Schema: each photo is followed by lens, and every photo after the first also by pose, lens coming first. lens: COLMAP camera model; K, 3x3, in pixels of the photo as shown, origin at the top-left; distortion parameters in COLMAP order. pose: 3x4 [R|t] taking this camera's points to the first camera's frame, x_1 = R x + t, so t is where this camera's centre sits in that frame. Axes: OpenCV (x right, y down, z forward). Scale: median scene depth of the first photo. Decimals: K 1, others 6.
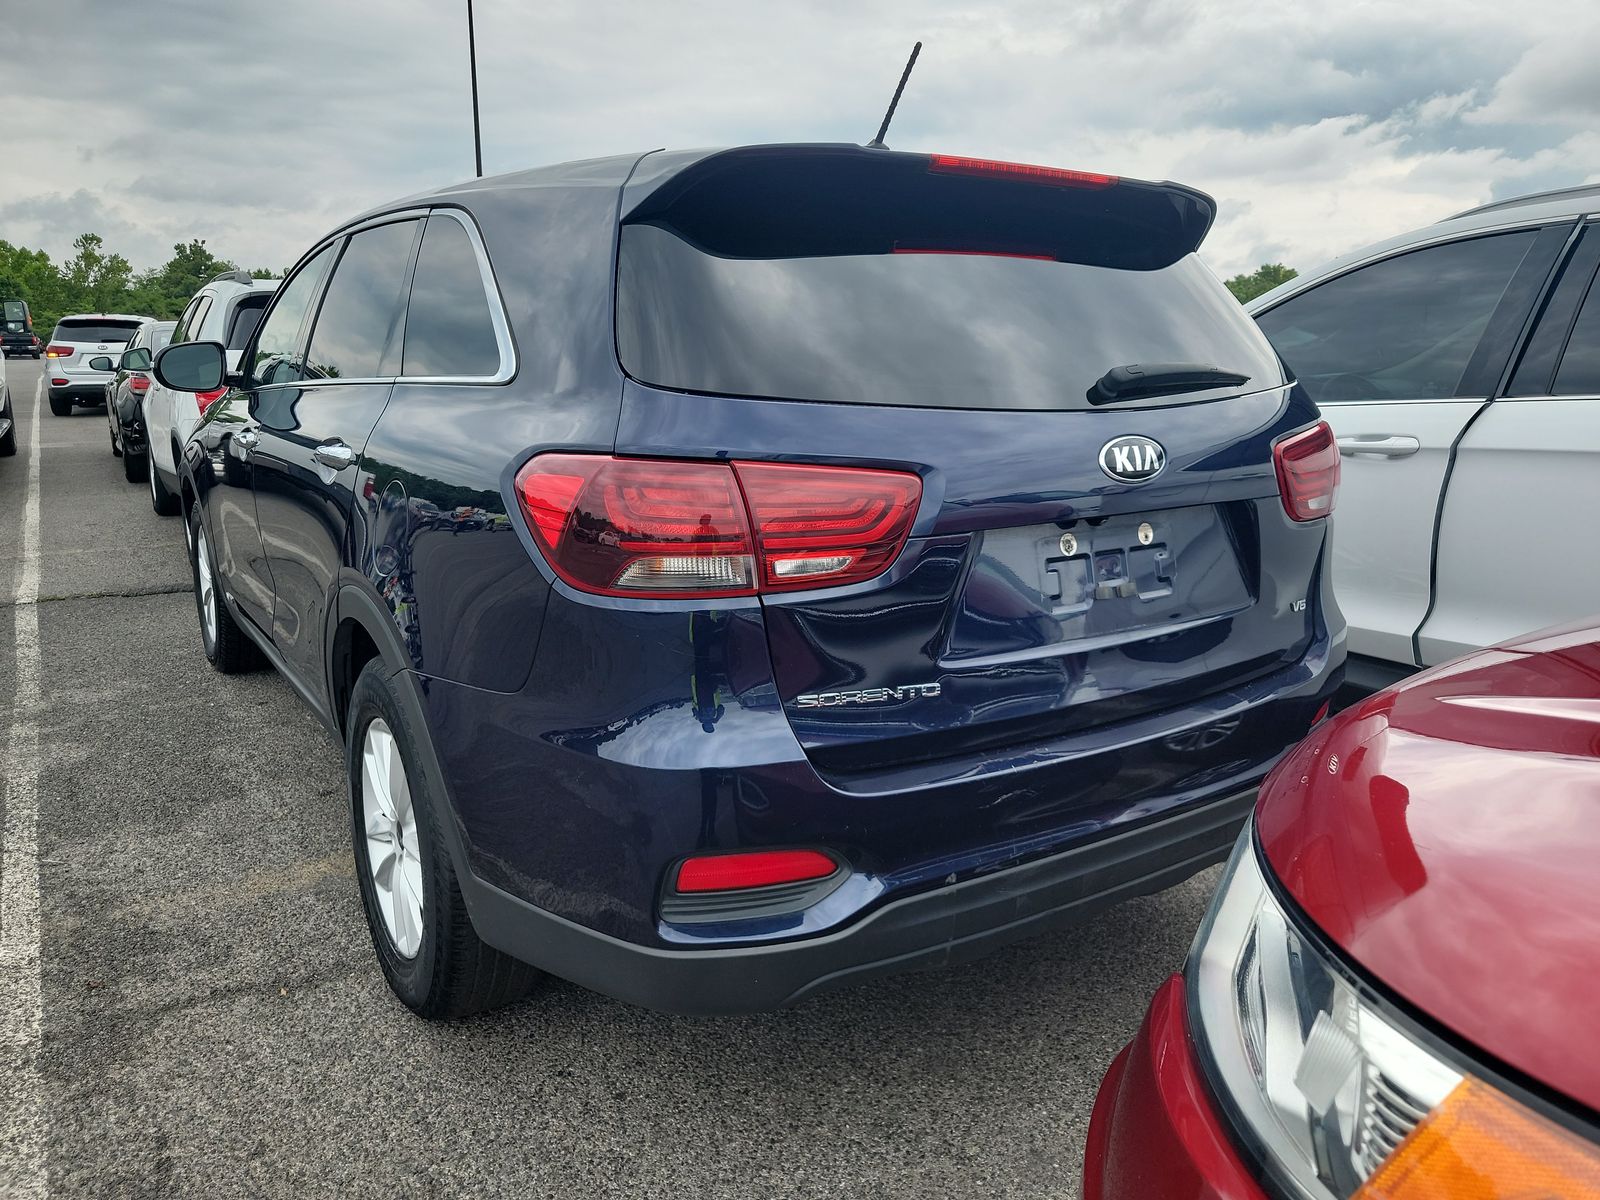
lens RADIAL K [[1110.4, 0, 800.0], [0, 1110.4, 600.0], [0, 0, 1]] dist [0.001884, -0.005574]
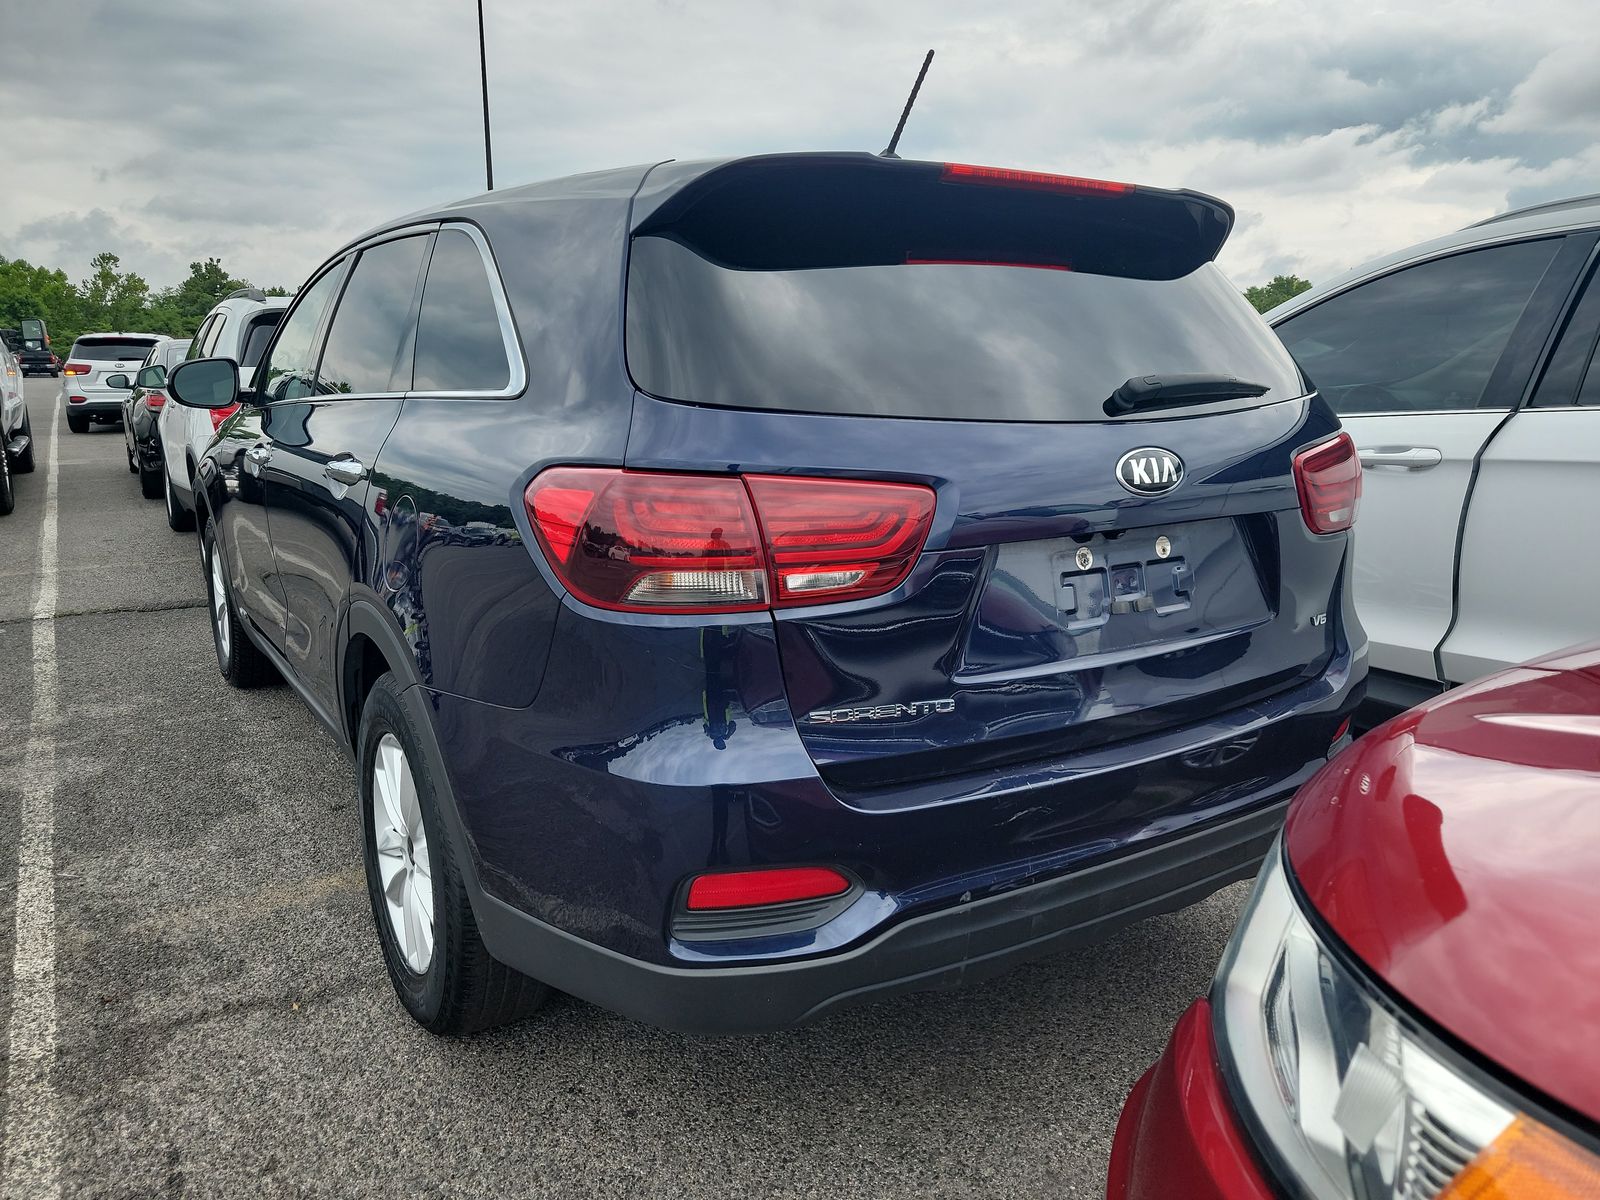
lens RADIAL K [[1103.9, 0, 793.9], [0, 1103.9, 614.0], [0, 0, 1]] dist [-0.003006, 0.003578]
pose [[0.999911, -0.001260, -0.013250, -0.002705], [0.001258, 0.999999, -0.000112, -0.000579], [0.013250, 0.000095, 0.999912, 0.014709]]
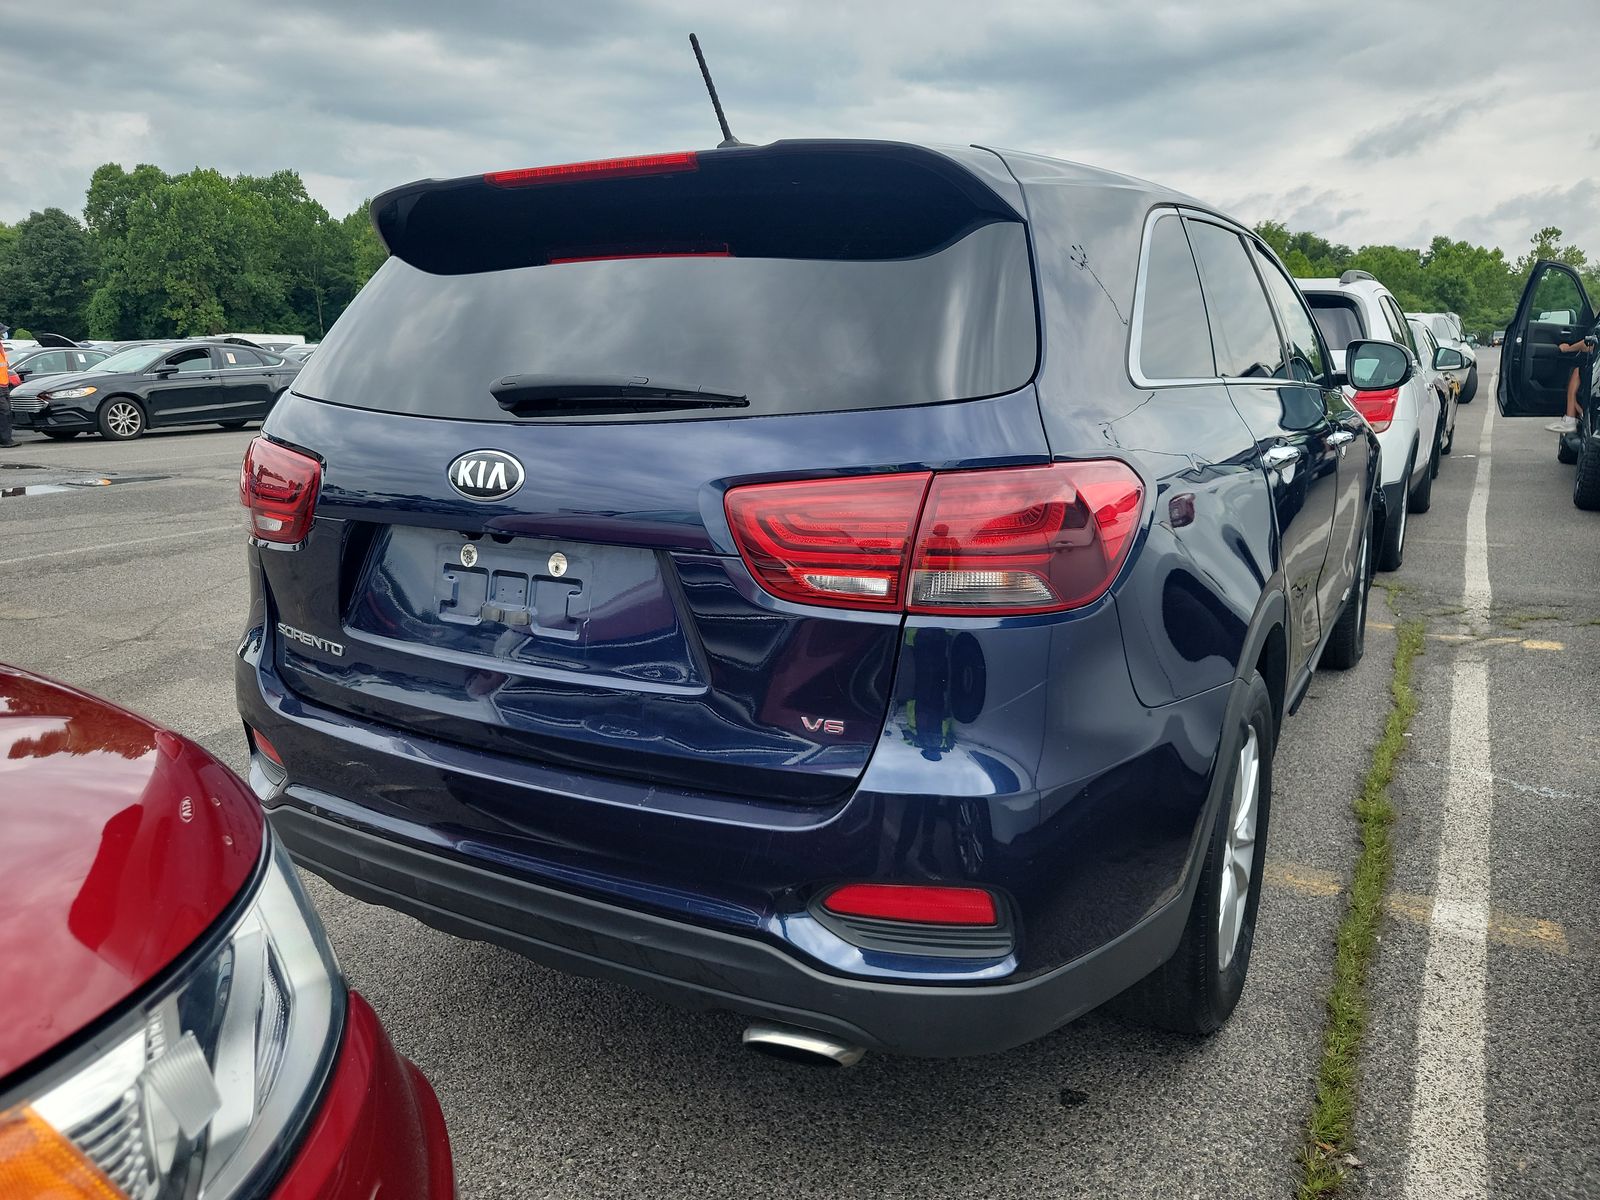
lens RADIAL K [[1131.0, 0, 800.0], [0, 1131.0, 600.0], [0, 0, 1]] dist [-0.007644, -0.002475]
pose [[0.492016, 0.192468, -0.849044, 1.057321], [-0.194555, 0.974900, 0.108255, -0.150146], [0.848569, 0.111922, 0.517112, 0.623868]]
